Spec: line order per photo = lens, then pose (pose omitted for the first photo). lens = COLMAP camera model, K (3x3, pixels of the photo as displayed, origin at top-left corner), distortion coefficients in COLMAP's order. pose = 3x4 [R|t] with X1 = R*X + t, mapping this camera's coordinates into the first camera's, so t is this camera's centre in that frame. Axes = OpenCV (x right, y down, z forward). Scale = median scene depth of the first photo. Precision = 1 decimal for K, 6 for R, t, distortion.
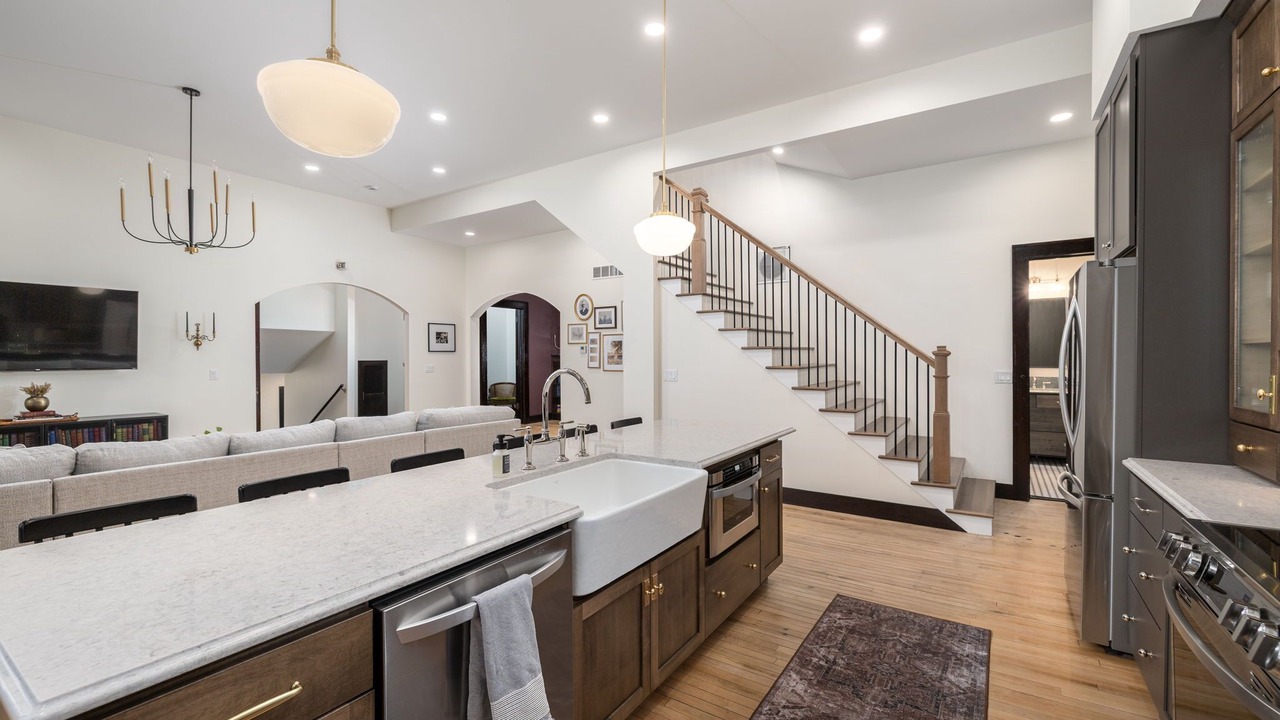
lens RADIAL K [[547.6, 0, 643.8], [0, 547.6, 355.9], [0, 0, 1]] dist [0.003871, 0.000148]
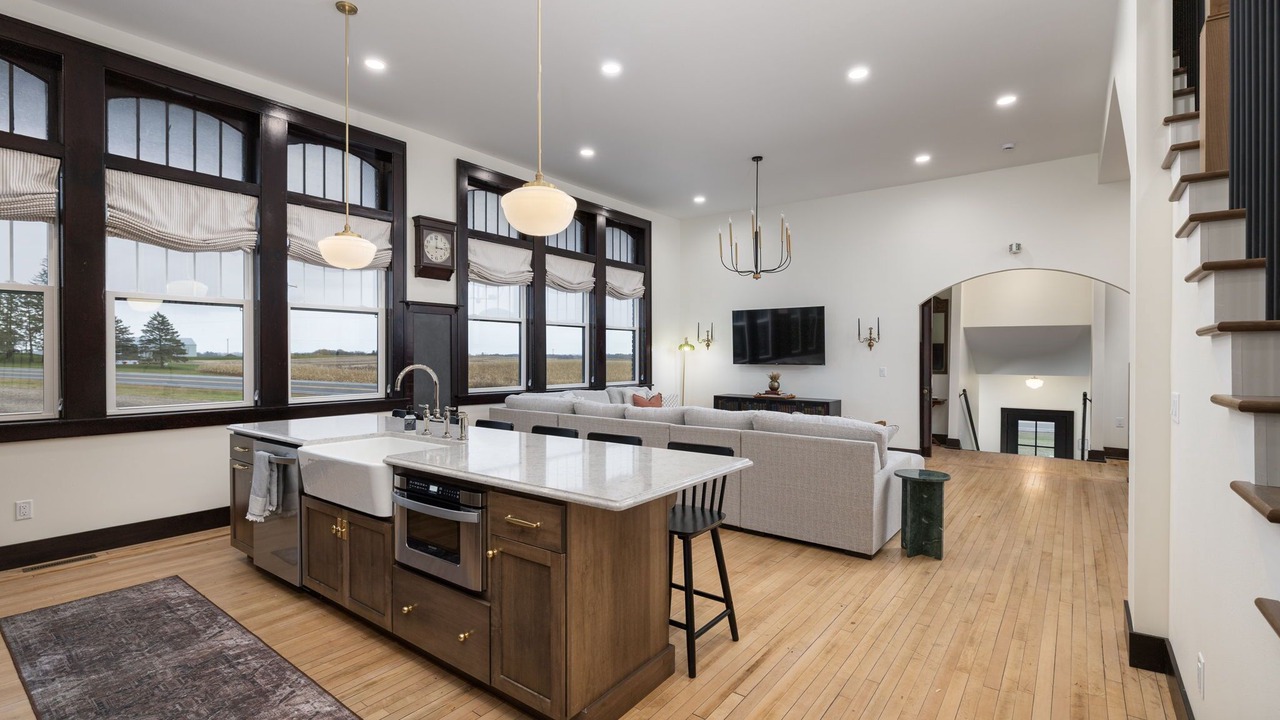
lens RADIAL K [[573.4, 0, 646.1], [0, 573.4, 346.1], [0, 0, 1]] dist [0.000383, -0.001857]
pose [[-0.060149, -0.016392, -0.998055, 1.440311], [-0.002357, 0.999865, -0.016280, 0.004591], [0.998187, 0.001373, -0.060180, 1.974797]]
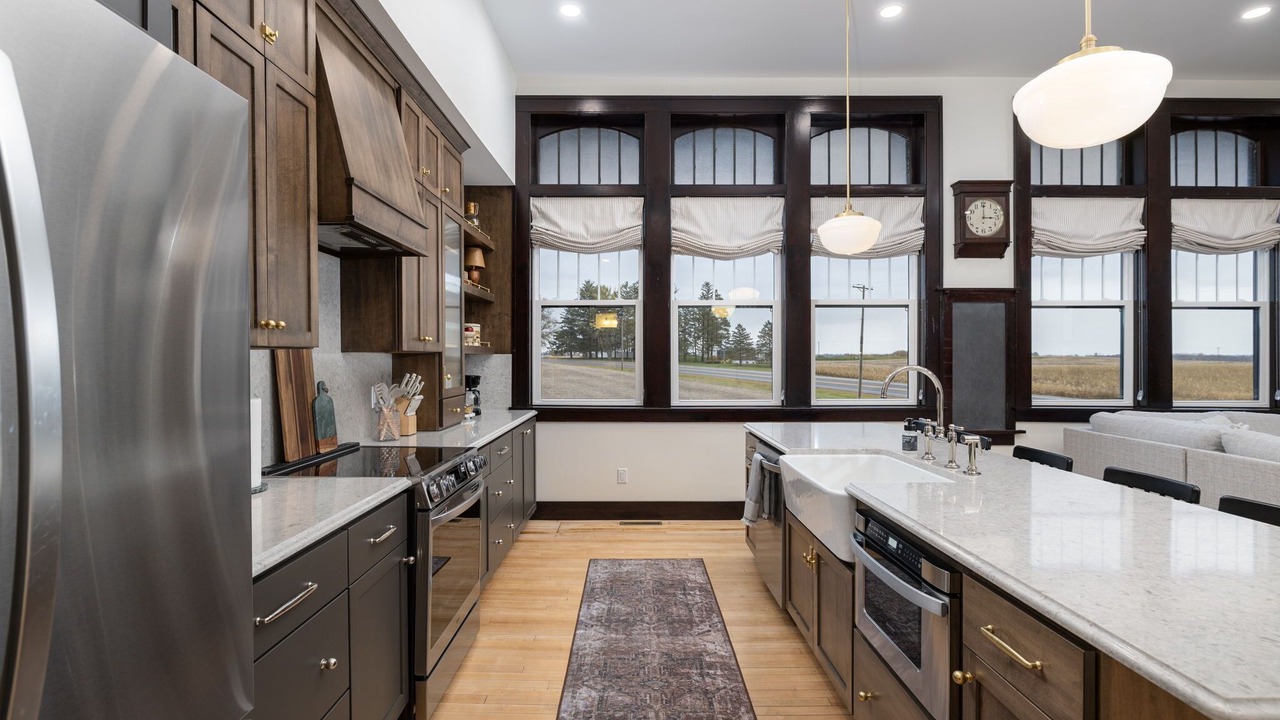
lens RADIAL K [[609.8, 0, 636.0], [0, 609.8, 358.4], [0, 0, 1]] dist [-0.002379, -0.000661]
pose [[-0.833280, 0.001839, -0.552848, 1.147413], [-0.000487, 0.999992, 0.004061, 0.009659], [0.552851, 0.003653, -0.833272, 1.988055]]
